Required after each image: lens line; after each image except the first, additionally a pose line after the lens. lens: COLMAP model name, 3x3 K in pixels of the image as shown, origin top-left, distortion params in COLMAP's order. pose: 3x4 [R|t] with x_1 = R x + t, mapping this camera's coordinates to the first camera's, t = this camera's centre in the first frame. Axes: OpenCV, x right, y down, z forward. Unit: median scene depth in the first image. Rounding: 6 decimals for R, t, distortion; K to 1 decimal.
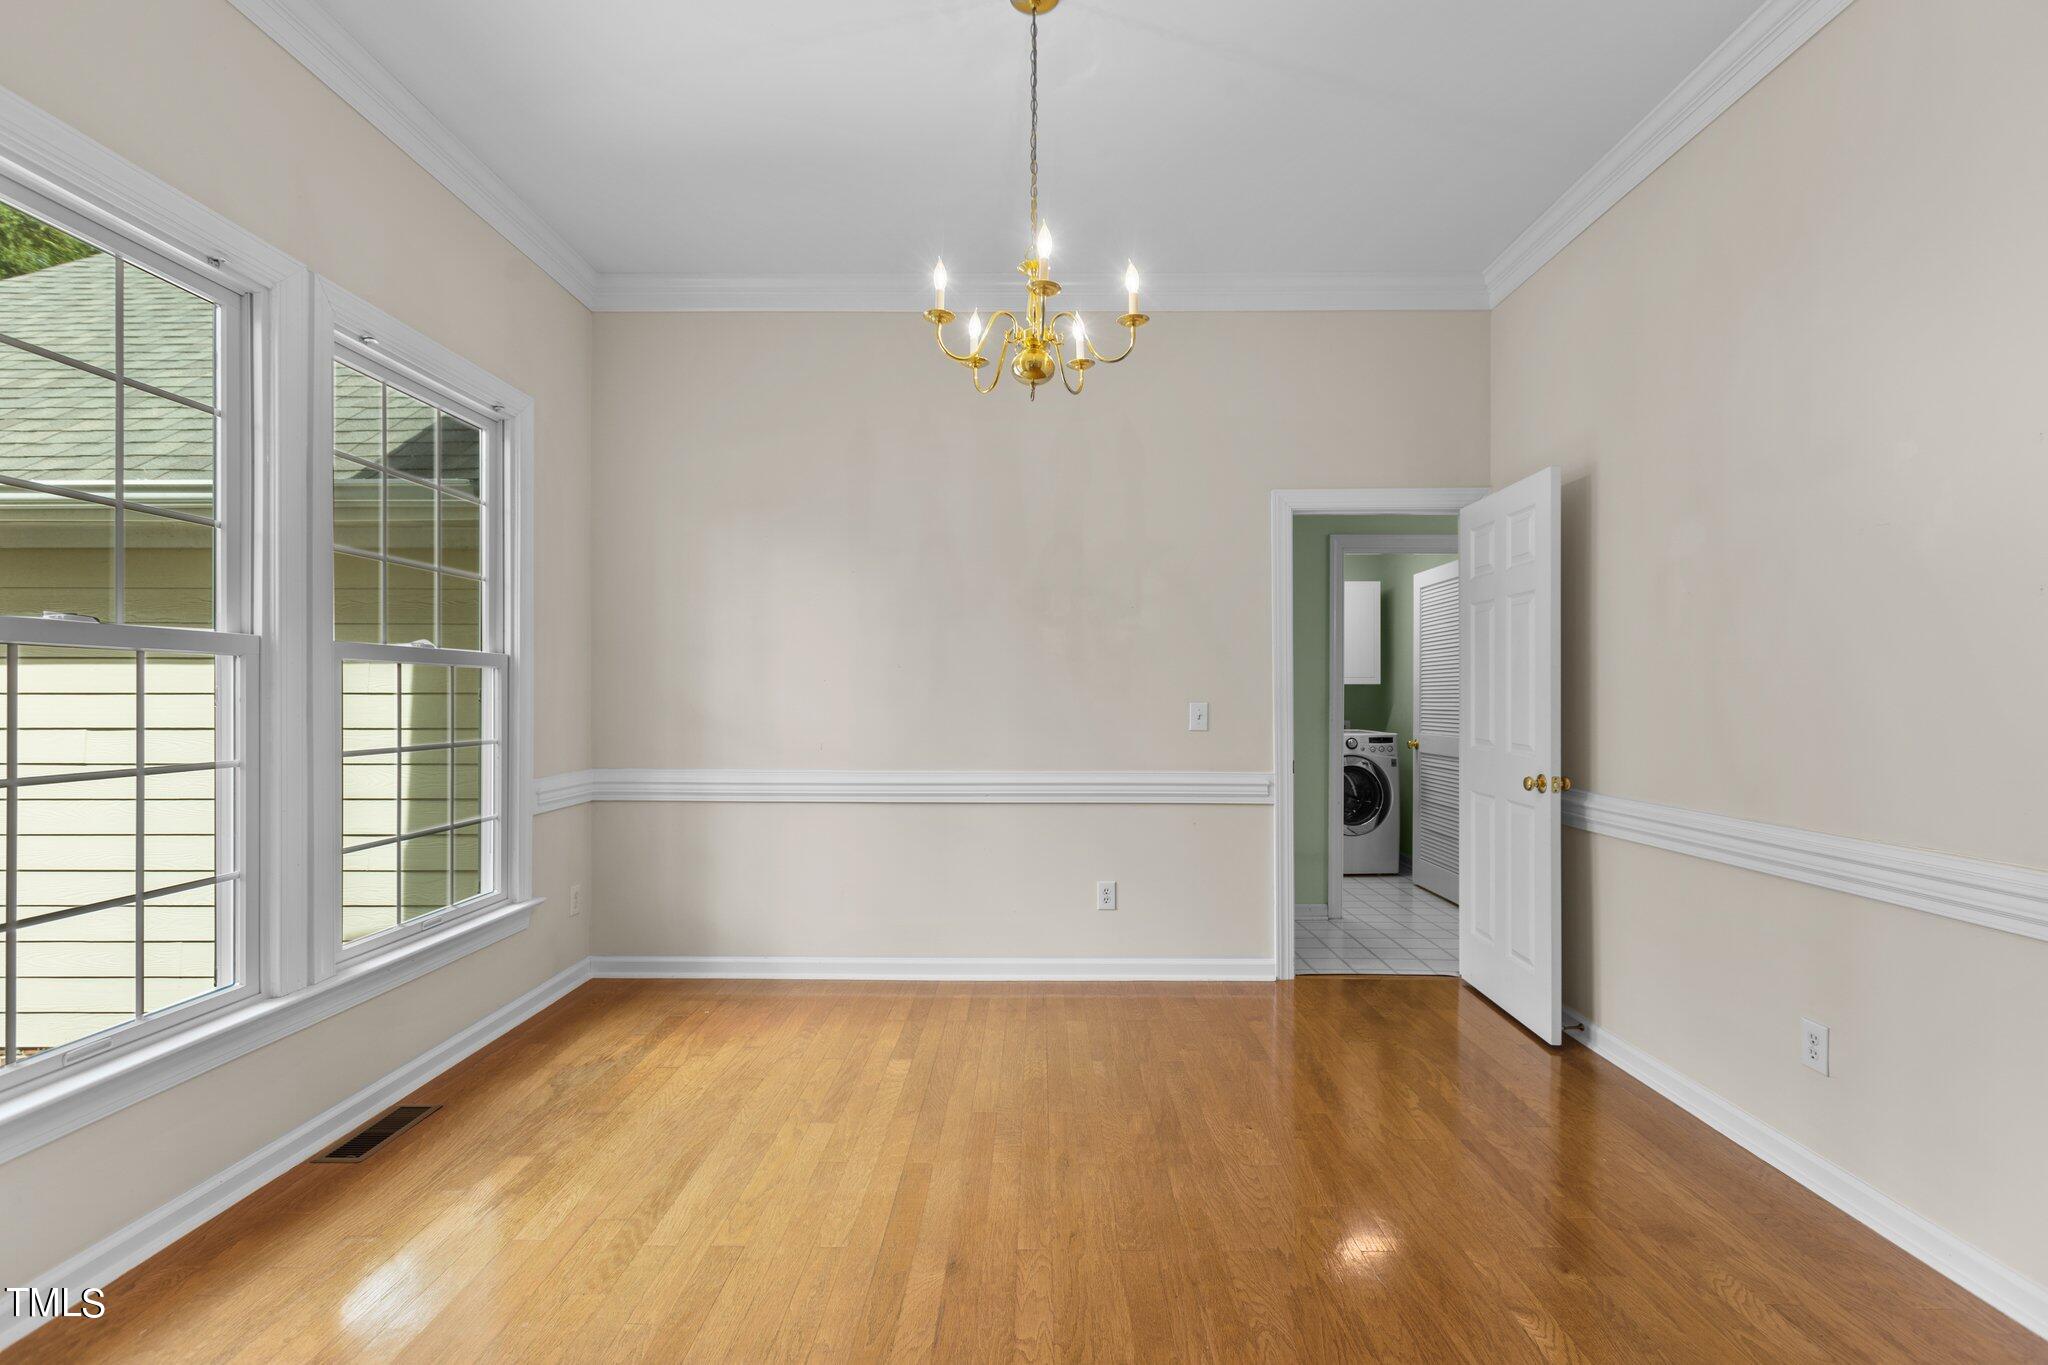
lens RADIAL K [[920.8, 0, 1025.0], [0, 920.8, 695.6], [0, 0, 1]] dist [0.001886, 0.000033]
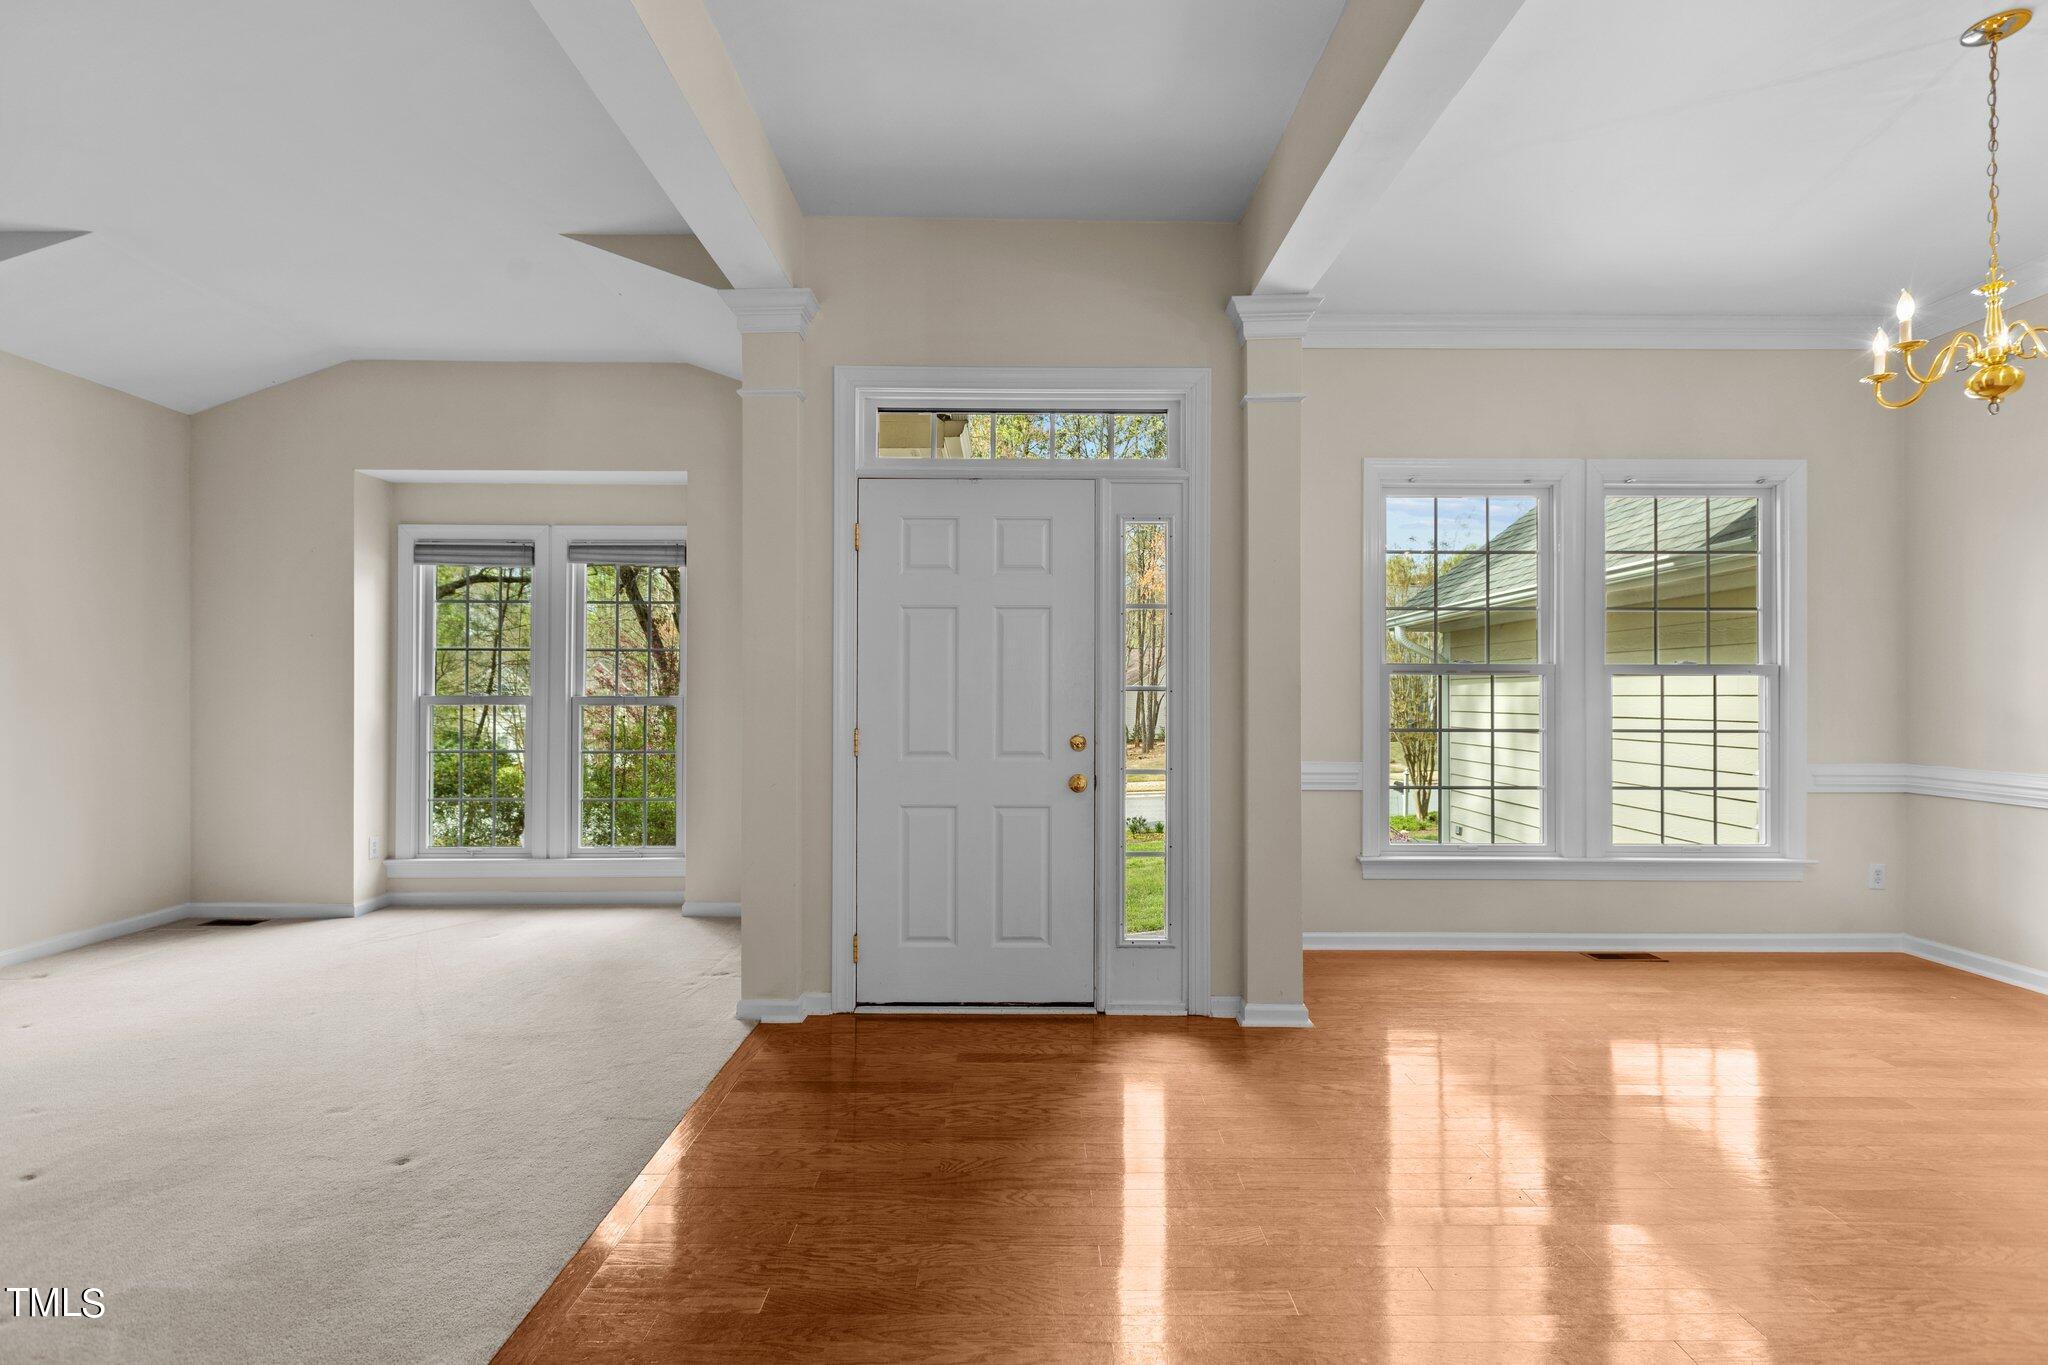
lens RADIAL K [[920.8, 0, 1025.0], [0, 920.8, 695.6], [0, 0, 1]] dist [0.001886, 0.000033]
pose [[0.010853, -0.001460, -0.999940, 0.722421], [-0.004008, 0.999991, -0.001503, 0.005272], [0.999933, 0.004025, 0.010847, -0.076022]]
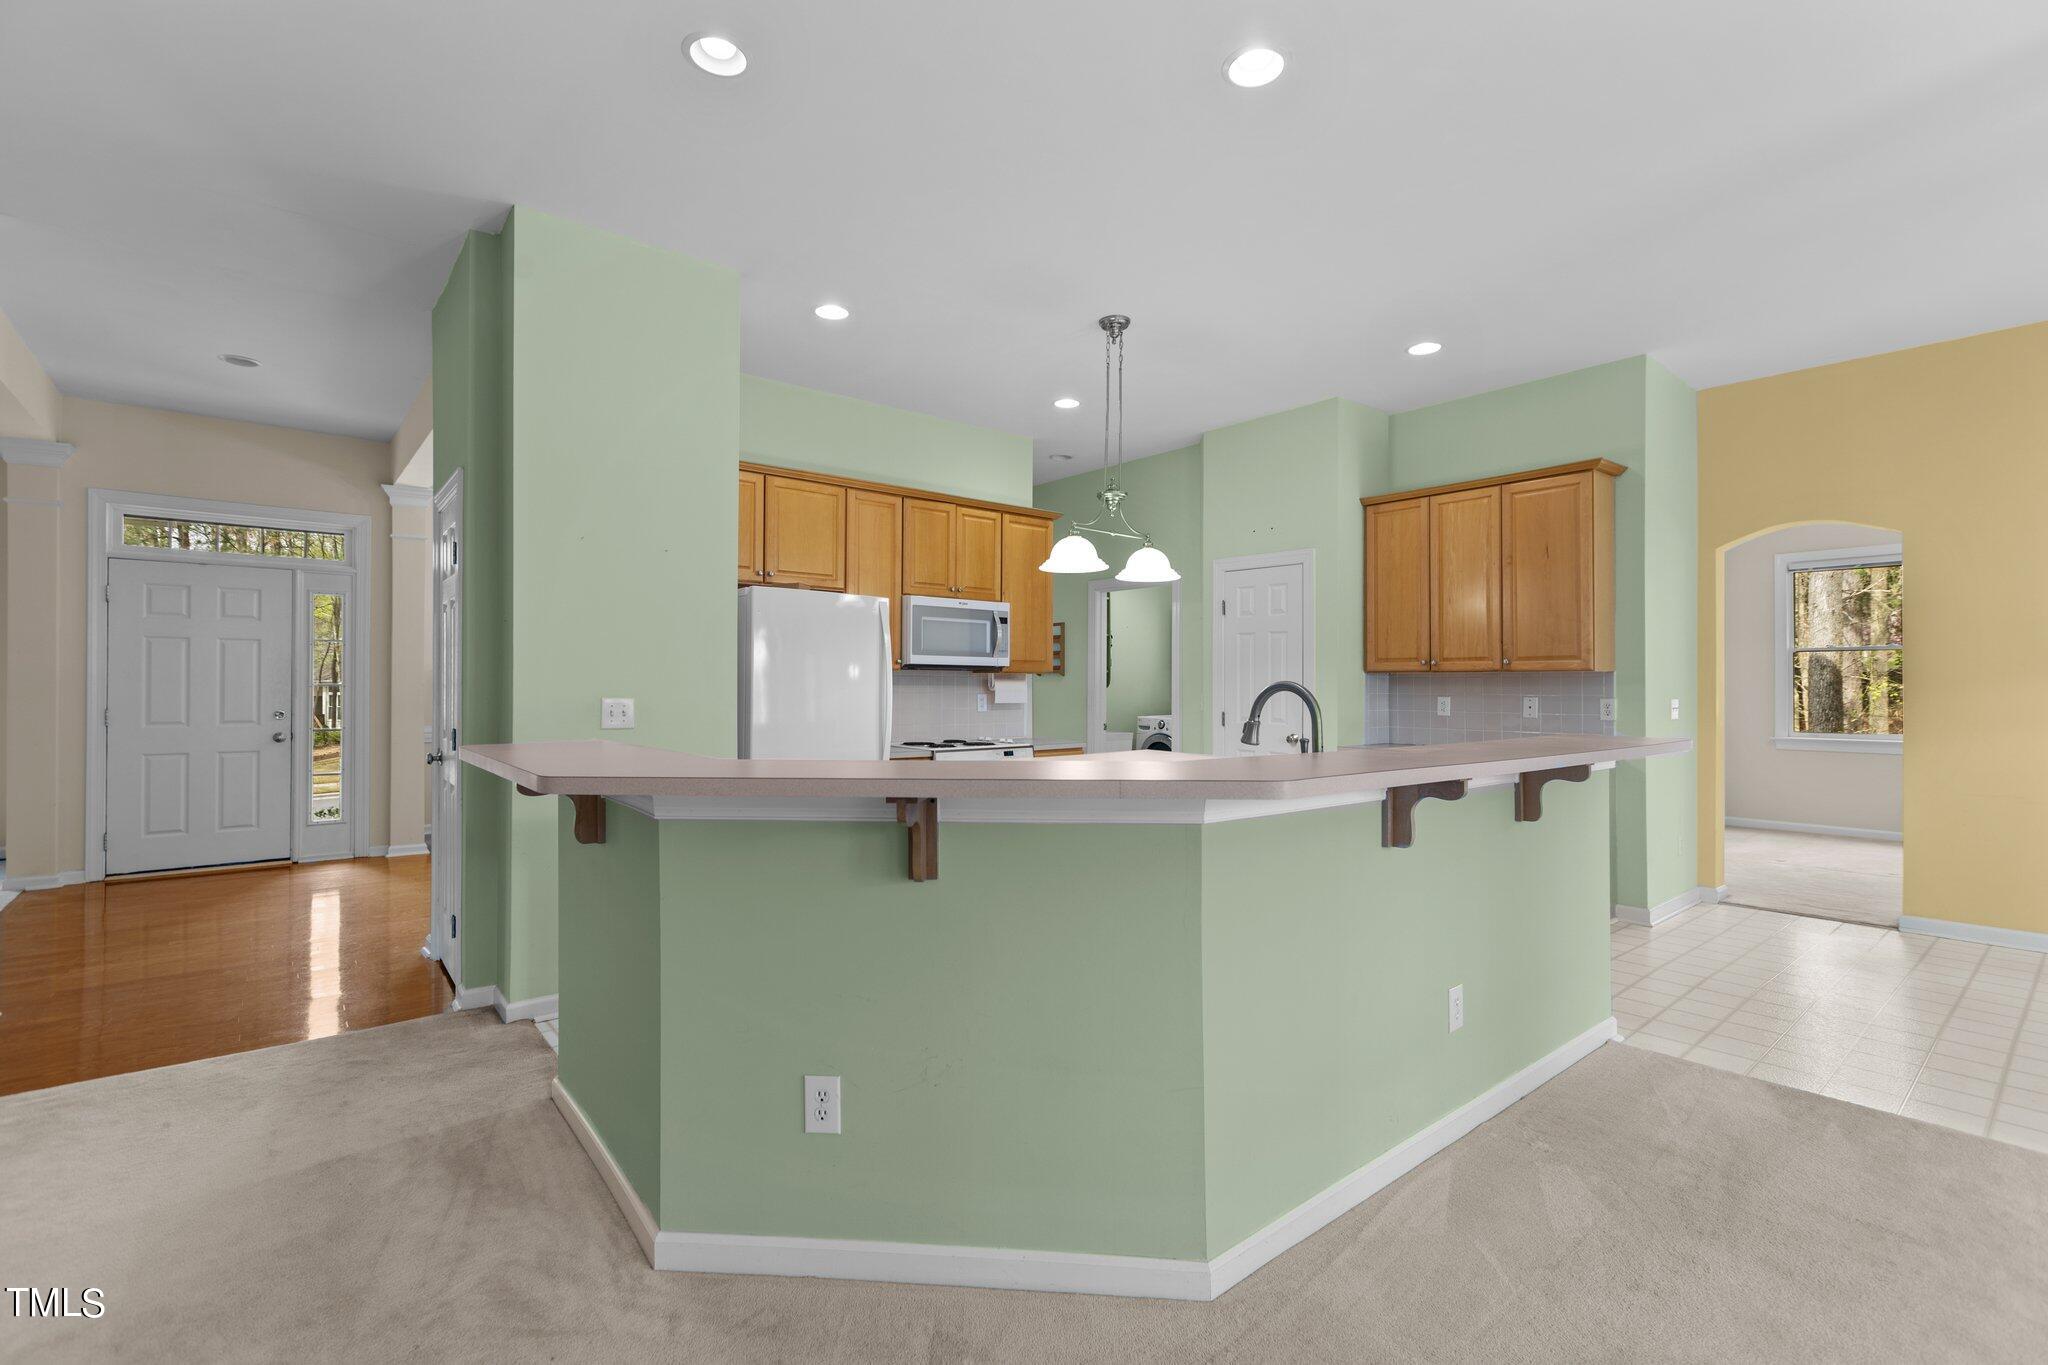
lens RADIAL K [[914.0, 0, 1027.7], [0, 914.0, 679.1], [0, 0, 1]] dist [0.001131, 0.000045]
pose [[0.641486, -0.005397, -0.767116, 2.079896], [-0.002013, 0.999960, -0.008719, -0.003024], [0.767132, 0.007137, 0.641449, -0.032177]]
